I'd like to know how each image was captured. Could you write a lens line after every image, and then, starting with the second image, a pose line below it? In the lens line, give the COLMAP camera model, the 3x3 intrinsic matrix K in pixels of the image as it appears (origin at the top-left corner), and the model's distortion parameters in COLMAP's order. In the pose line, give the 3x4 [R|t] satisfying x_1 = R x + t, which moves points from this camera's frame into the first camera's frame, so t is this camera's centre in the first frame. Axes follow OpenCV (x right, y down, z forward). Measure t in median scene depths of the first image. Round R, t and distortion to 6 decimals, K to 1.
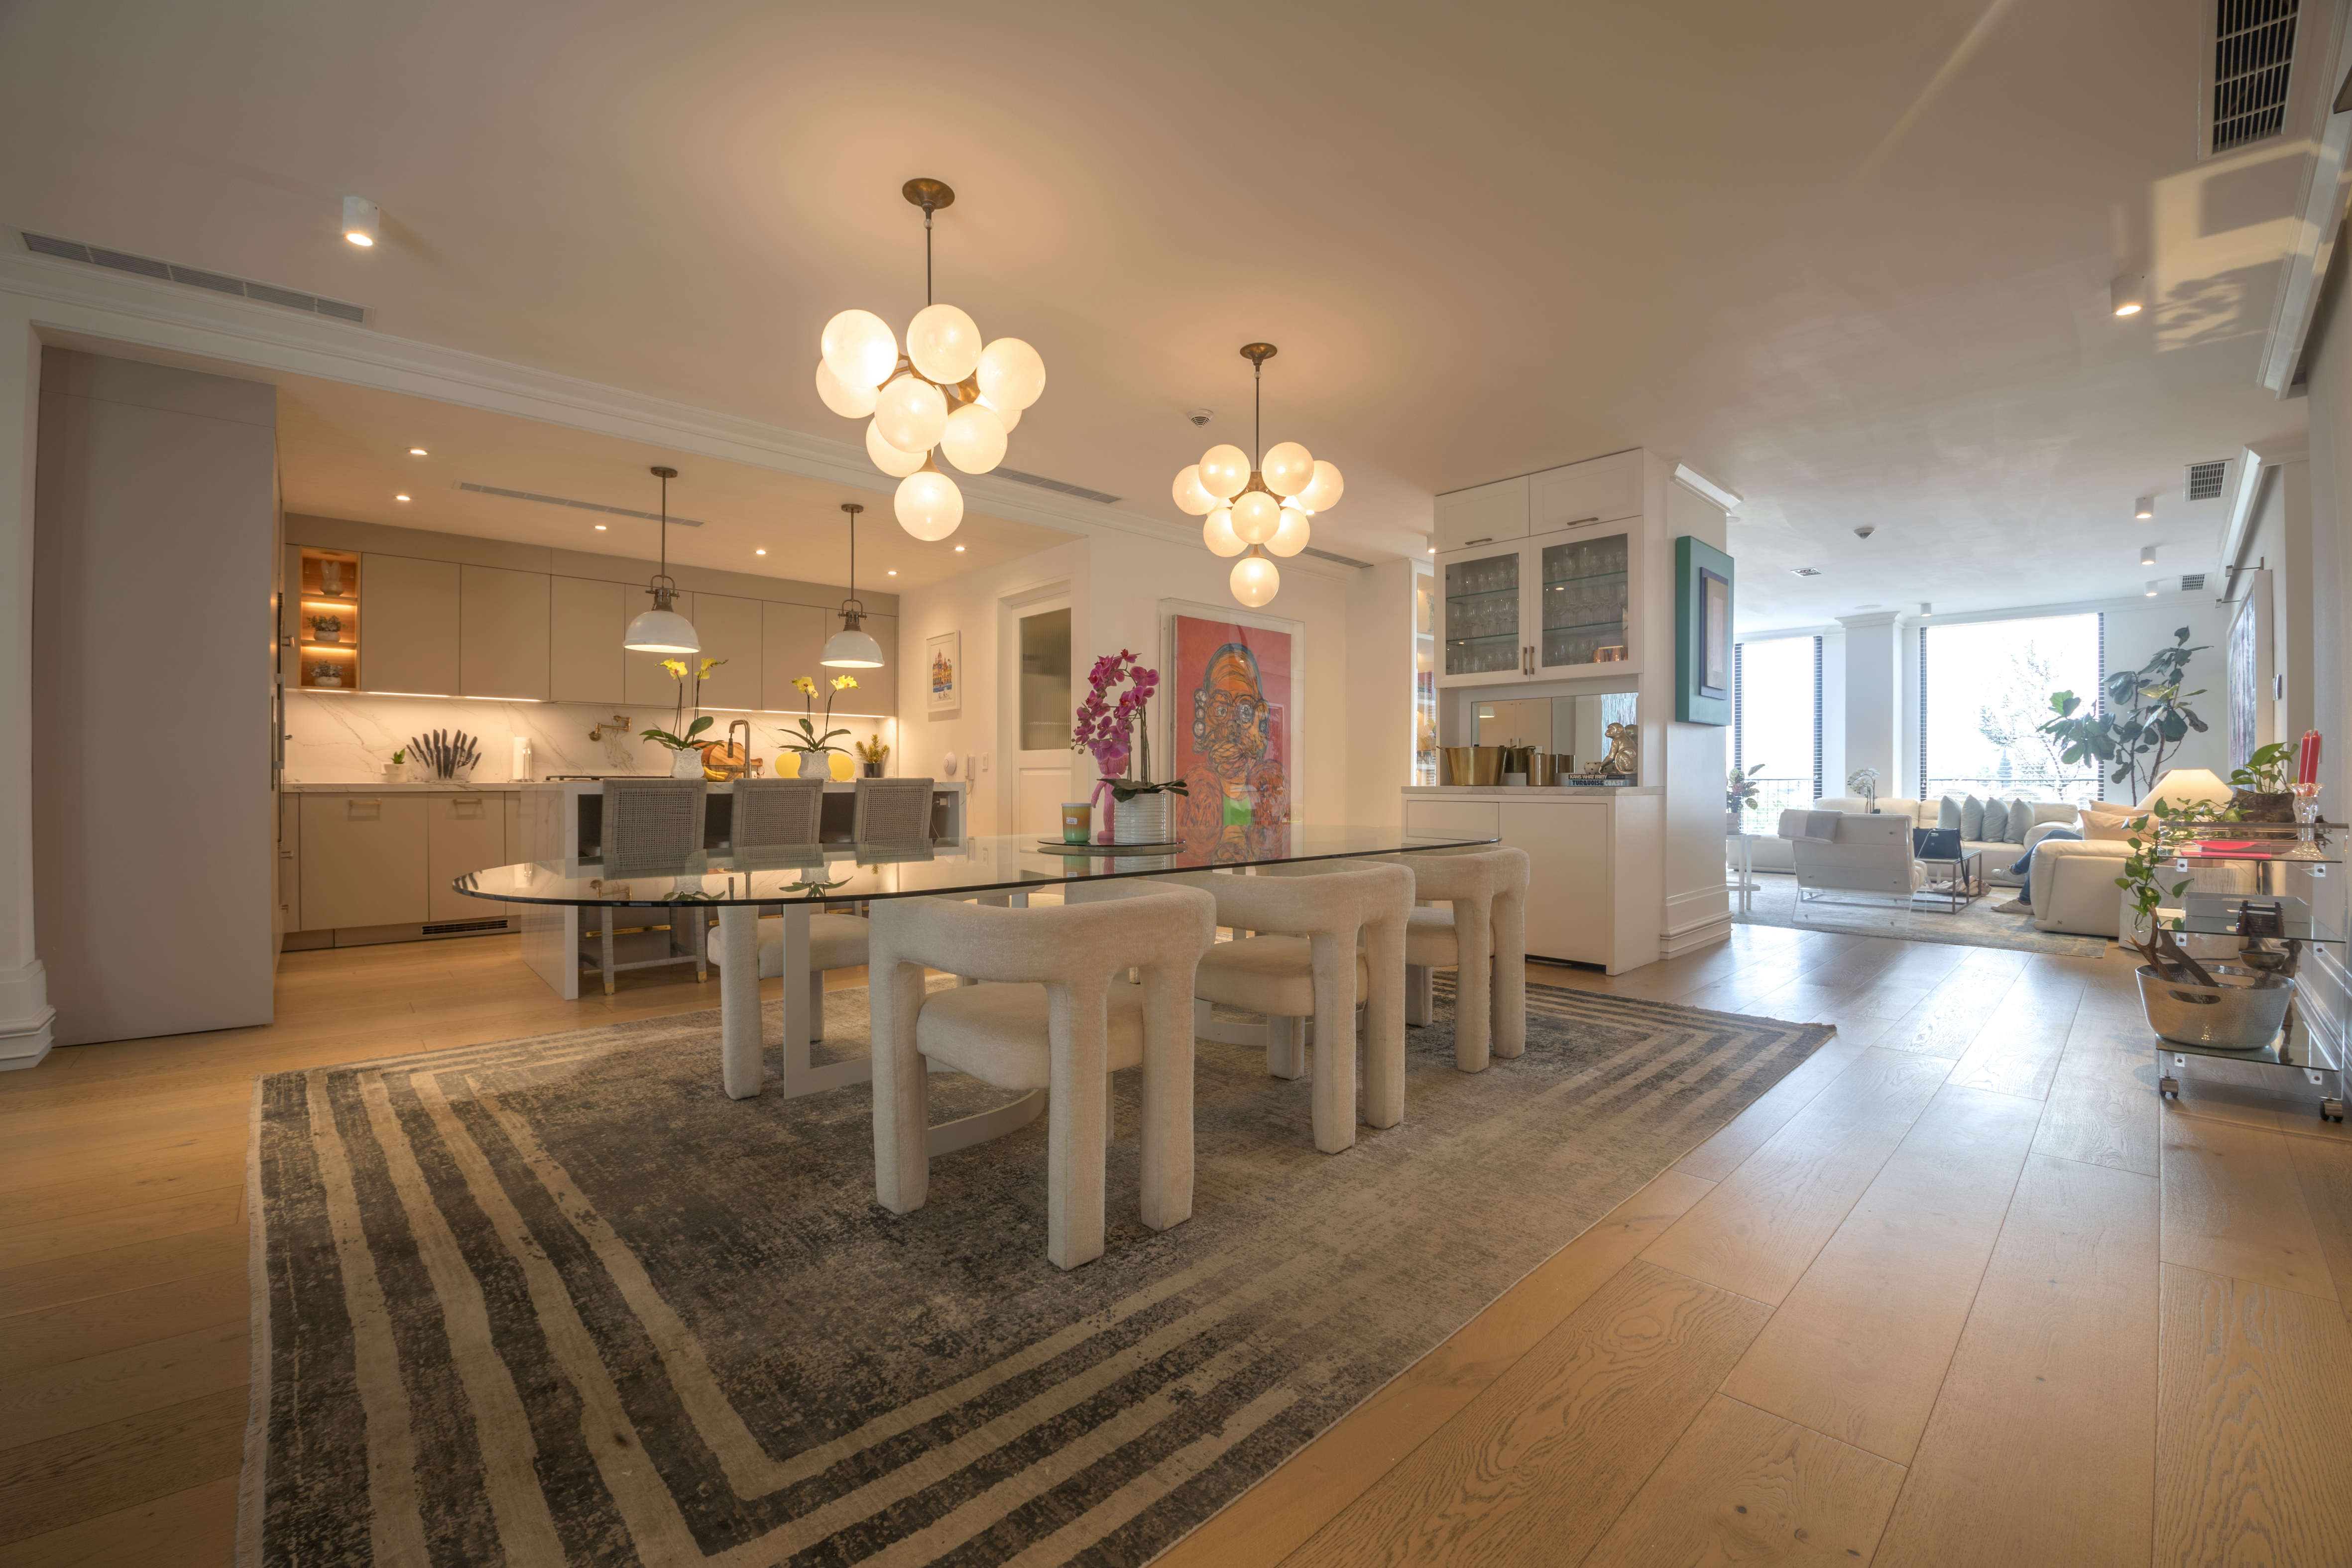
lens RADIAL K [[933.5, 0, 1172.8], [0, 933.5, 782.5], [0, 0, 1]] dist [-0.032881, -0.001190]
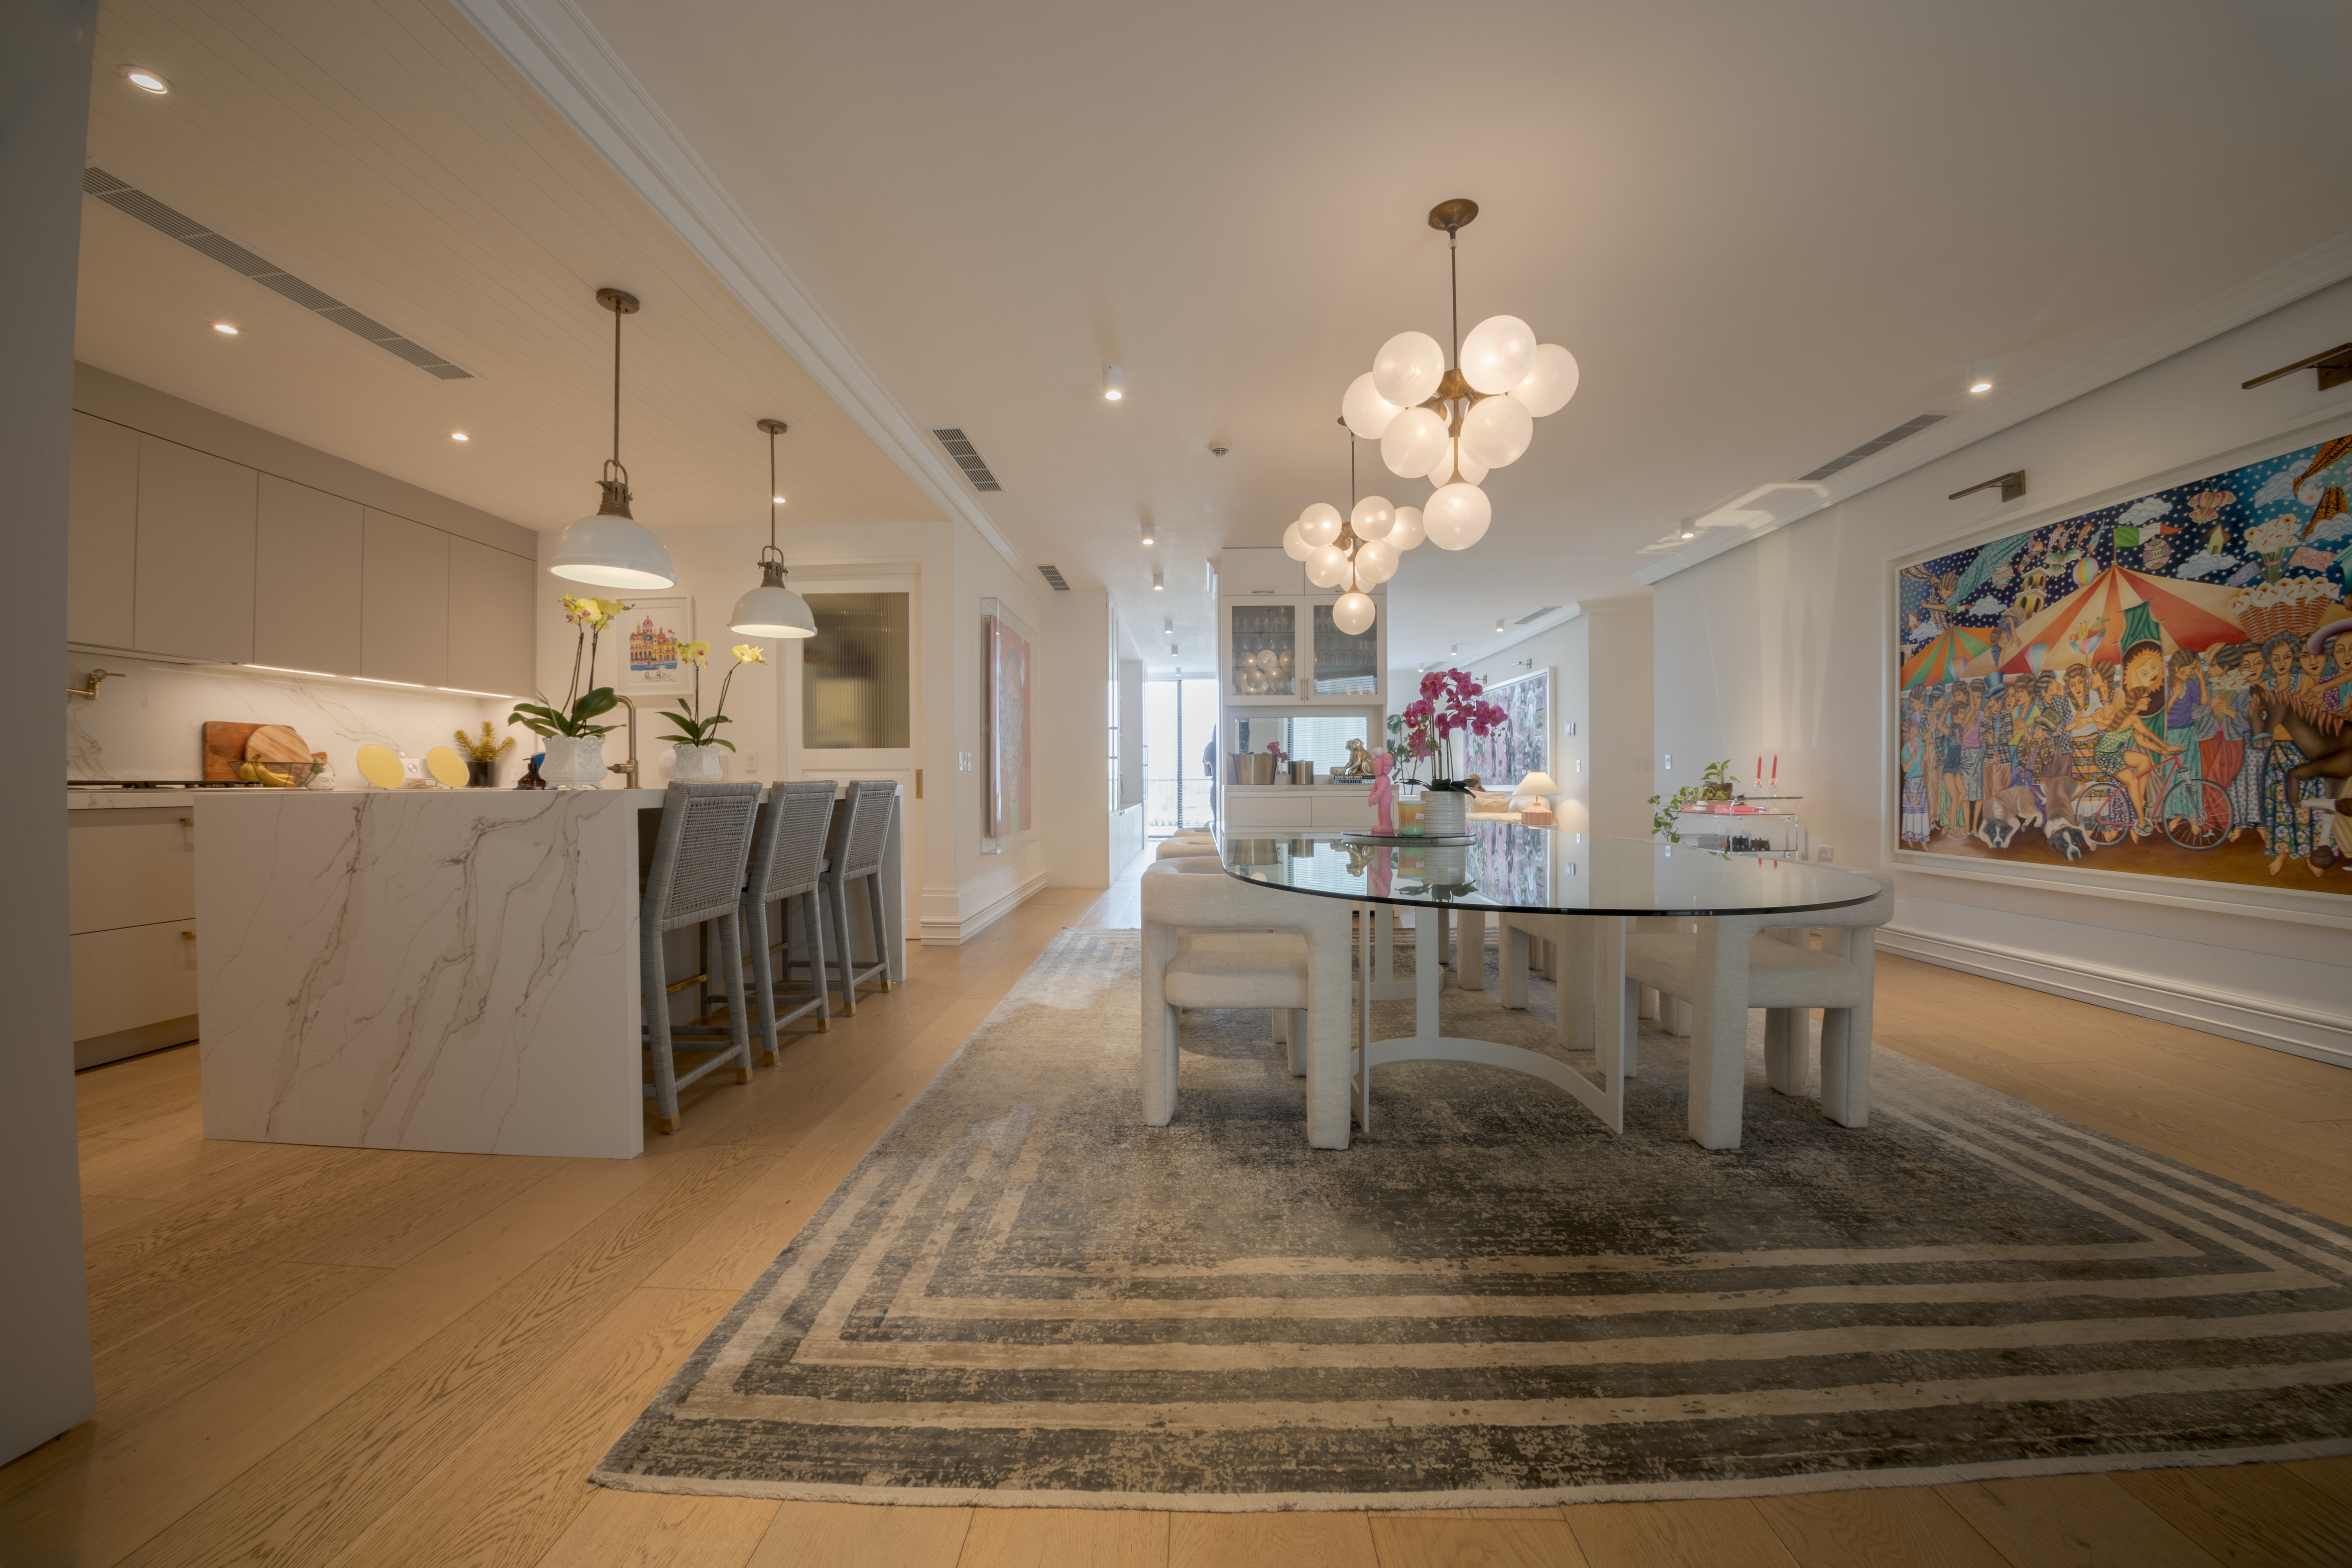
lens RADIAL K [[848.0, 0, 1160.8], [0, 848.0, 778.7], [0, 0, 1]] dist [-0.030463, -0.001666]
pose [[0.716561, -0.003469, 0.697516, -0.710622], [0.009911, 0.999937, -0.005209, -0.000597], [-0.697455, 0.010646, 0.716550, 0.344062]]
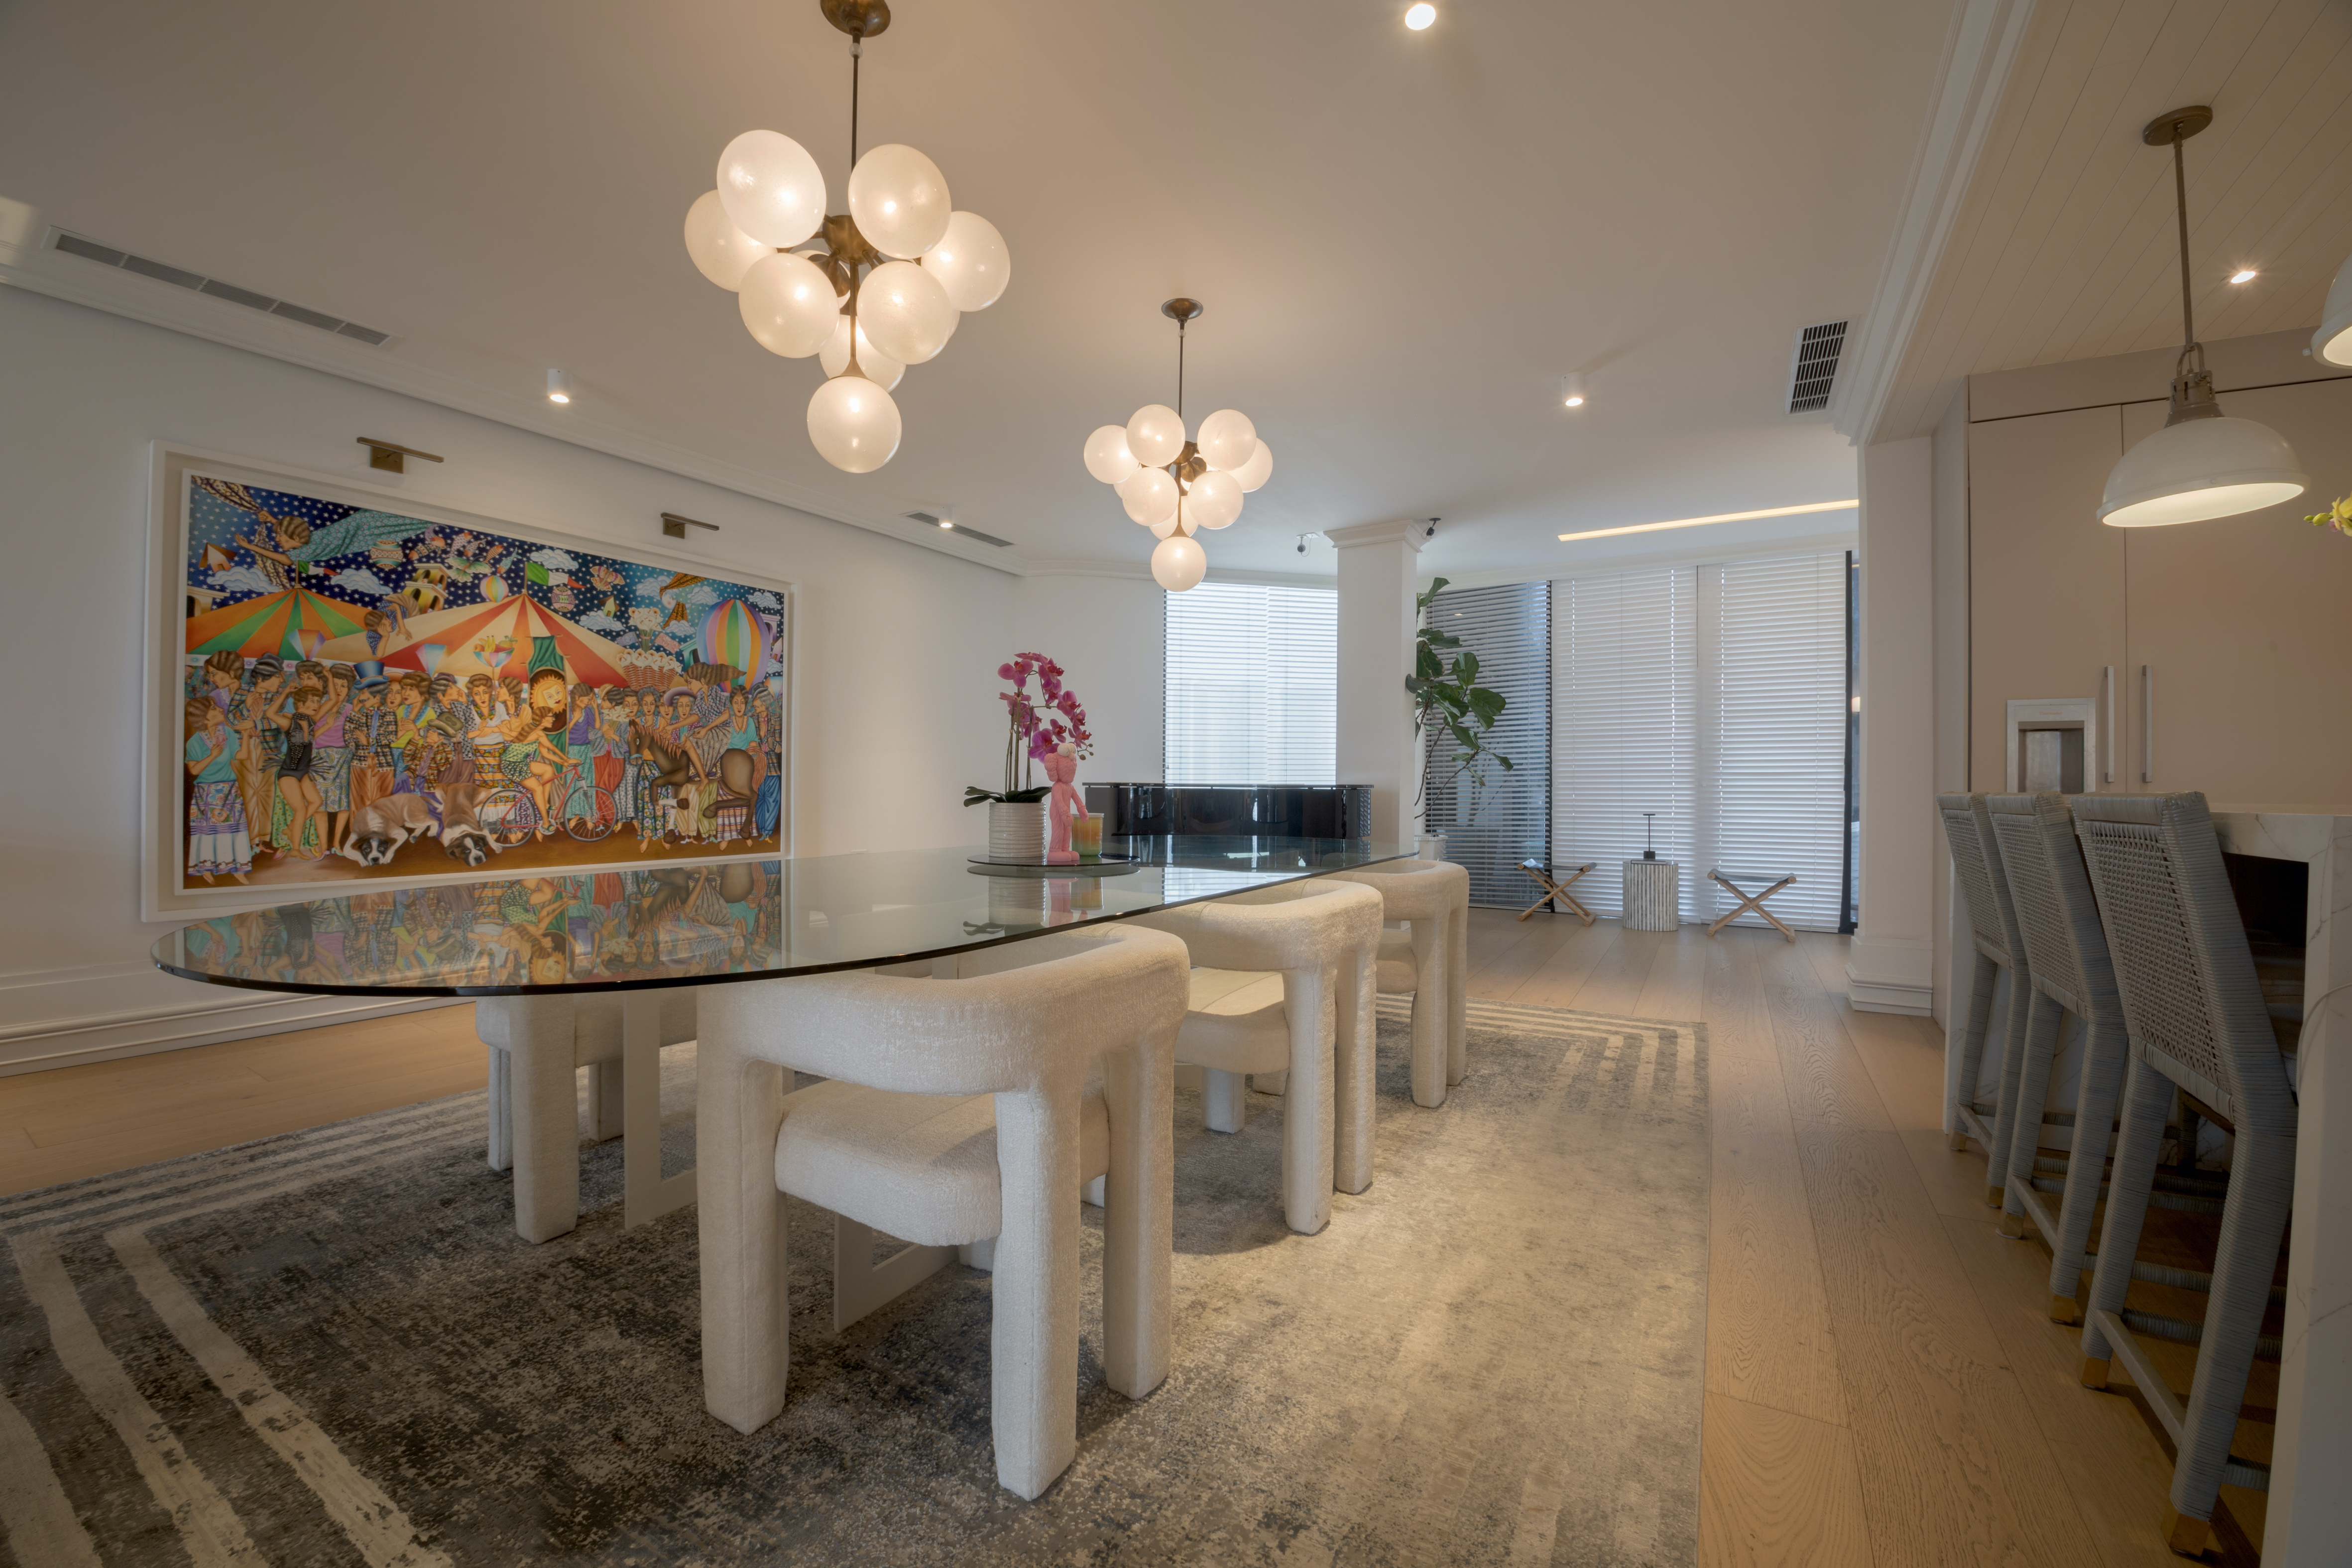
lens RADIAL K [[933.5, 0, 1164.4], [0, 933.5, 785.7], [0, 0, 1]] dist [-0.032881, -0.001190]
pose [[-0.964948, -0.006101, -0.262369, 0.046698], [-0.007790, 0.999955, 0.005397, -0.005739], [0.262325, 0.007252, -0.964952, 1.340164]]
